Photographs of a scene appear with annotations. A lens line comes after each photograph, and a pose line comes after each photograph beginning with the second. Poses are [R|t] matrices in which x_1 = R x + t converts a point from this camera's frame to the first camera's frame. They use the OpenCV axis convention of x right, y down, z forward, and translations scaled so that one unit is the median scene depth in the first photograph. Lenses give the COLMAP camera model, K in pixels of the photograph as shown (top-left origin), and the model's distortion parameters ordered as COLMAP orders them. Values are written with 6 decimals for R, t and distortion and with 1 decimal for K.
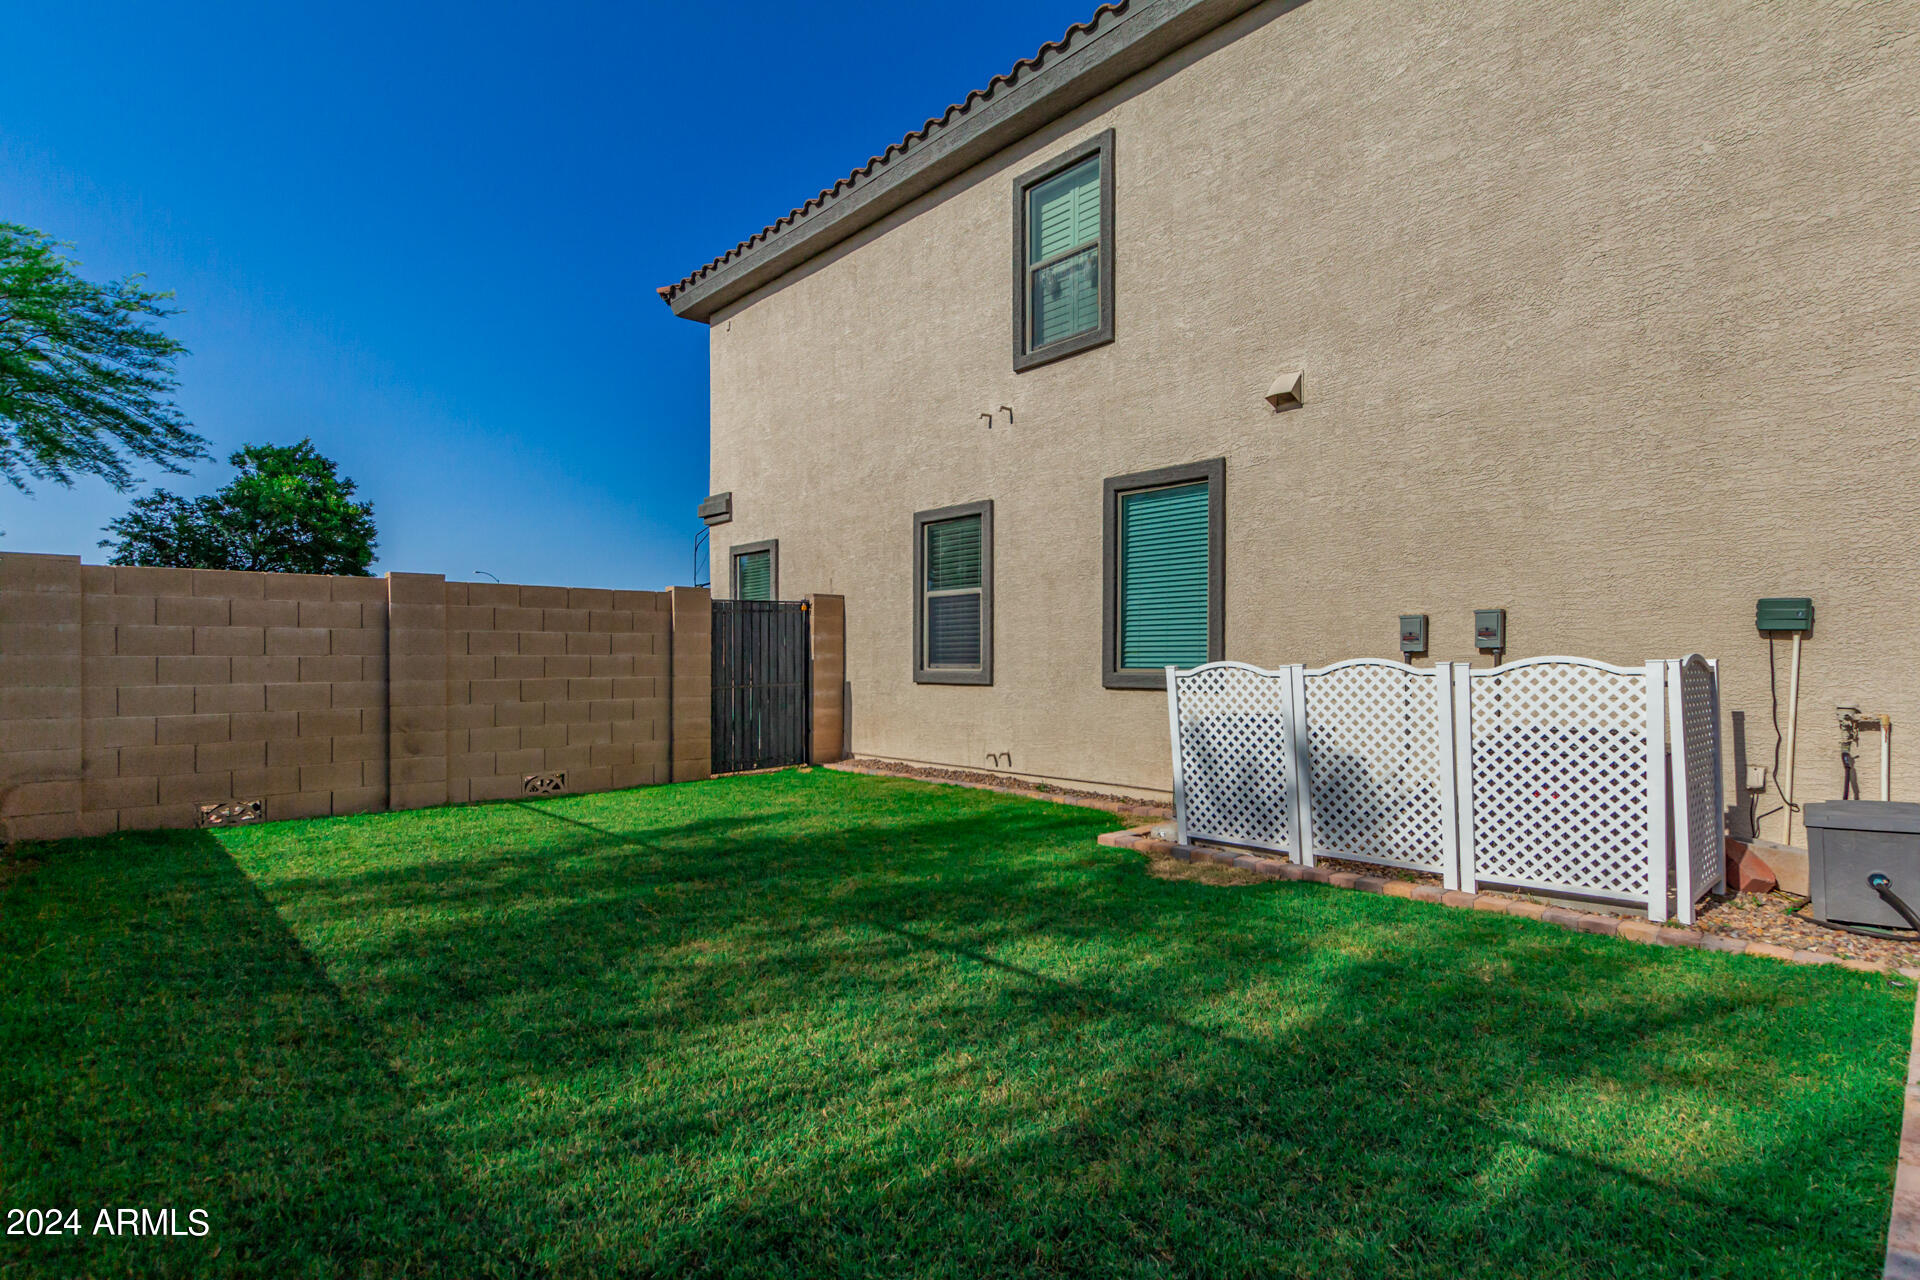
lens RADIAL K [[889.2, 0, 892.6], [0, 889.2, 644.5], [0, 0, 1]] dist [0.008484, -0.003536]
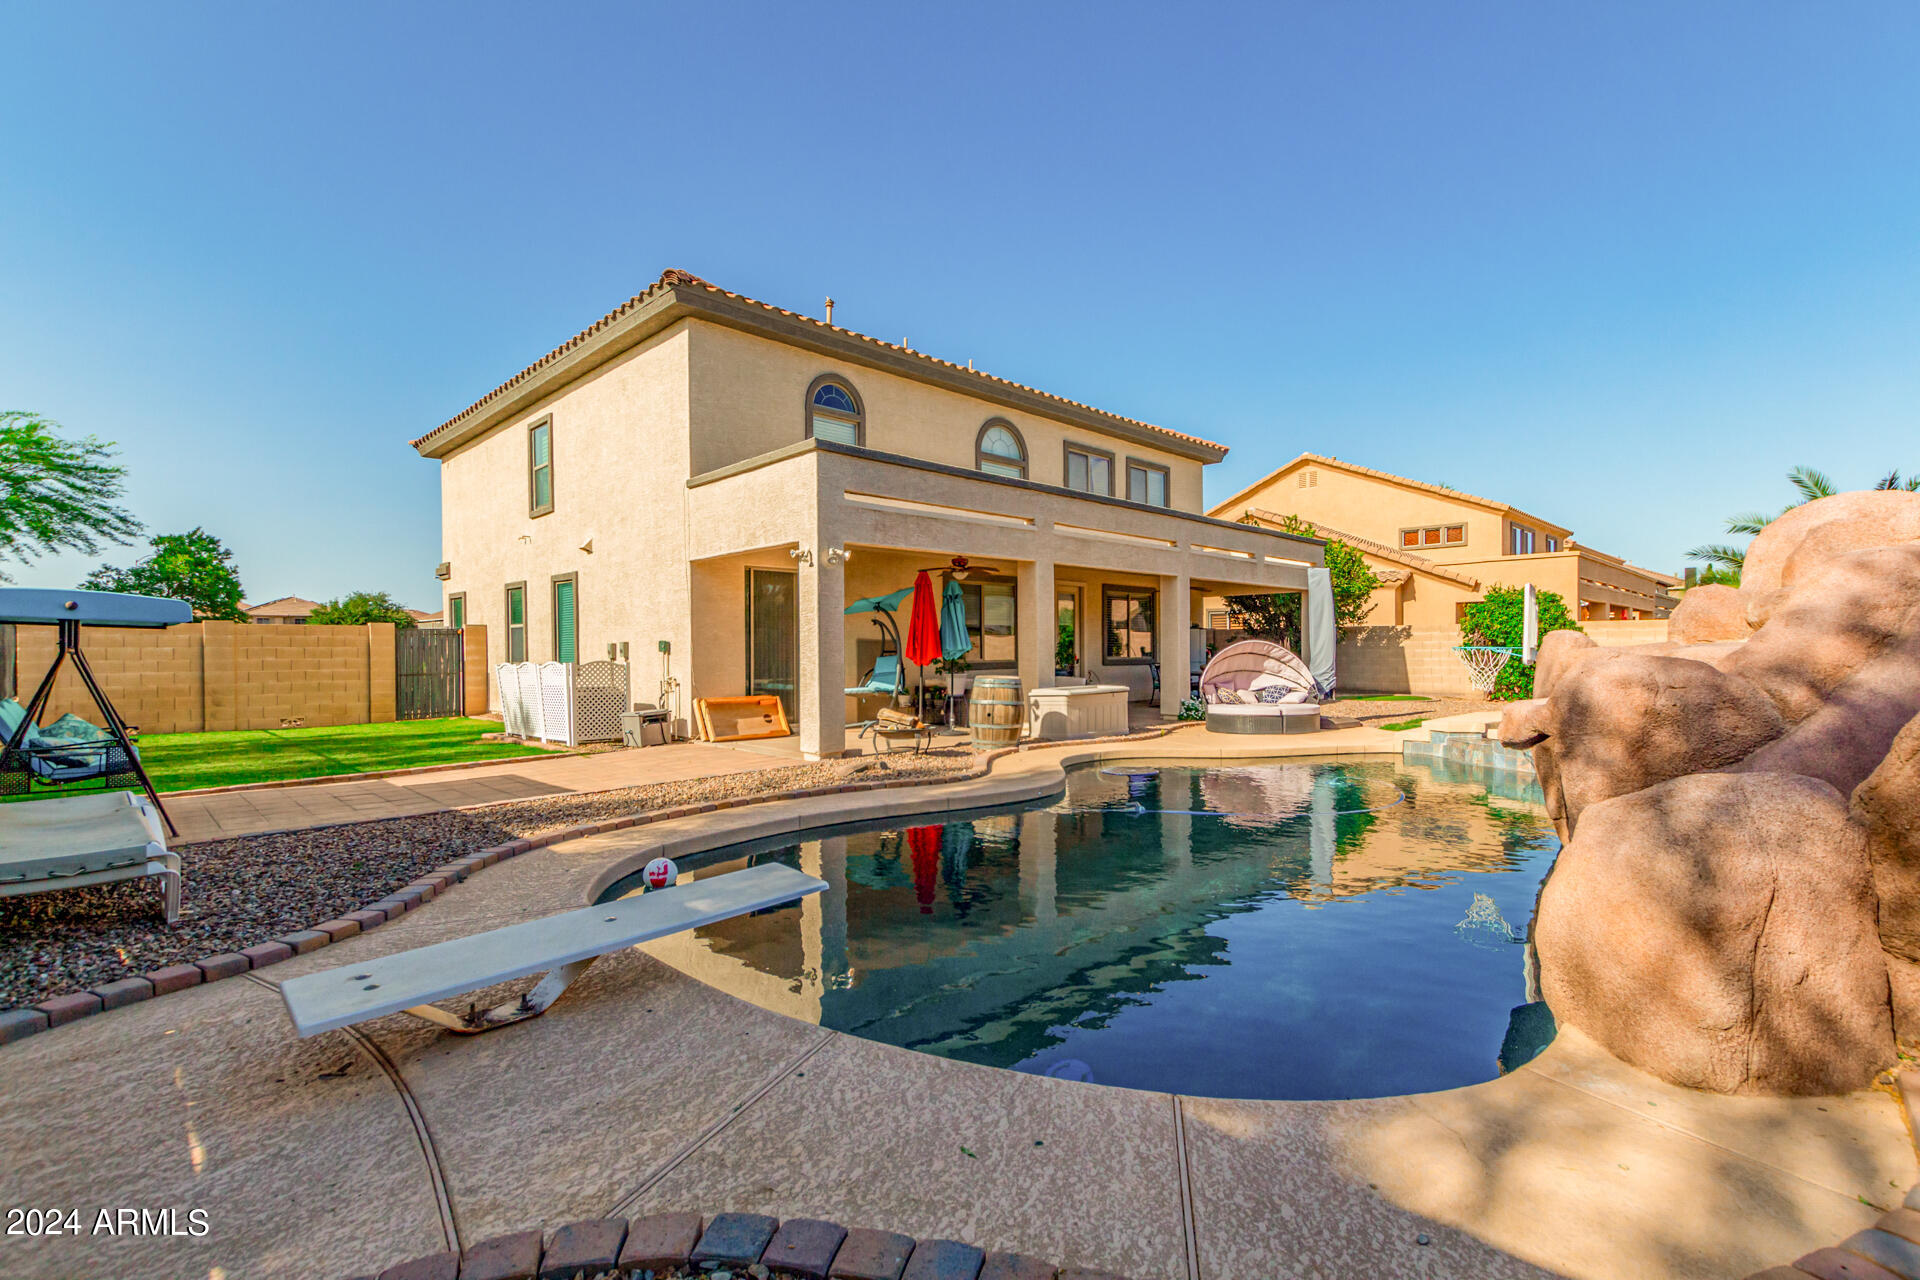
lens RADIAL K [[889.2, 0, 951.6], [0, 889.2, 644.3], [0, 0, 1]] dist [0.008484, -0.003536]
pose [[0.999781, 0.004240, 0.020479, 0.970812], [-0.004590, 0.999844, 0.017074, -0.057292], [-0.020404, -0.017164, 0.999644, -0.962940]]
